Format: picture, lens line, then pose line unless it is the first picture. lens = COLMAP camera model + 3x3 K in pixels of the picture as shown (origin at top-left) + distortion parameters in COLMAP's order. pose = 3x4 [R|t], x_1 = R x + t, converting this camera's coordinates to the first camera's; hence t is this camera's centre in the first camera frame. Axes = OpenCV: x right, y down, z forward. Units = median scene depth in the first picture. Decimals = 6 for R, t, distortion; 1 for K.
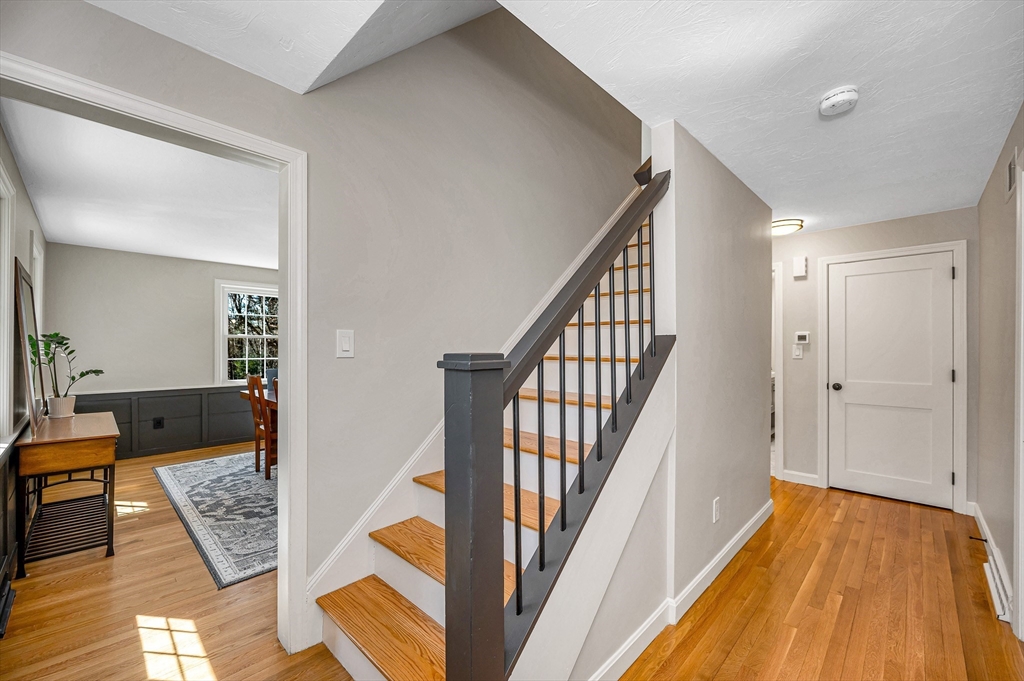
lens RADIAL K [[413.2, 0, 512.7], [0, 413.2, 347.1], [0, 0, 1]] dist [-0.005917, 0.000957]
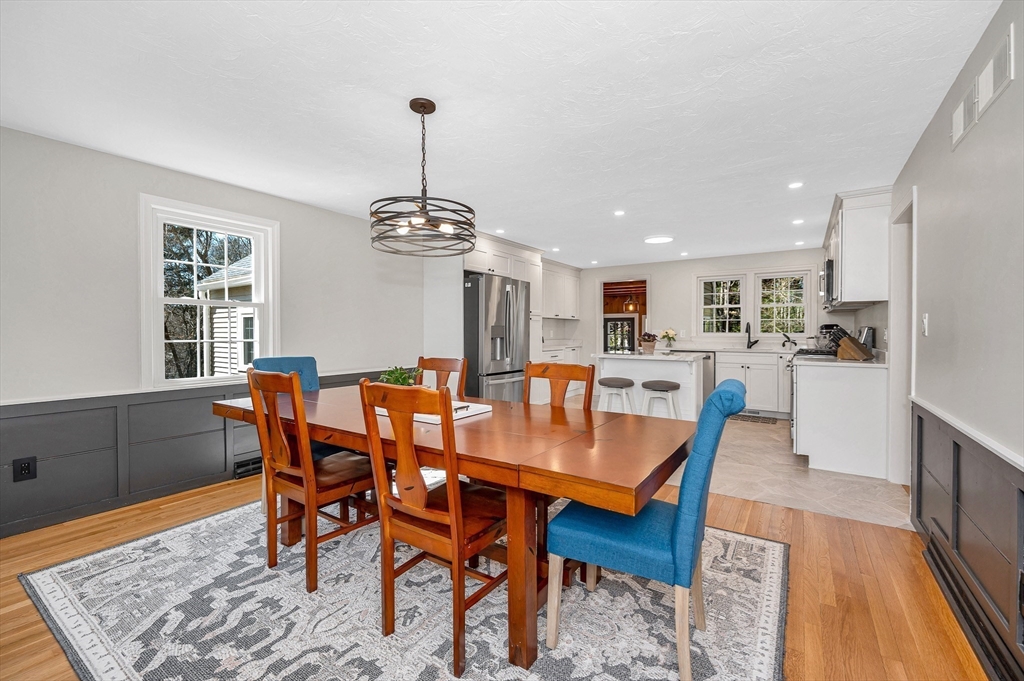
lens RADIAL K [[441.7, 0, 525.6], [0, 441.7, 339.4], [0, 0, 1]] dist [-0.002501, -0.000030]
pose [[0.983977, 0.002571, 0.178277, -0.443853], [-0.005816, 0.999827, 0.017683, 0.018120], [-0.178201, -0.018437, 0.983821, 0.458081]]
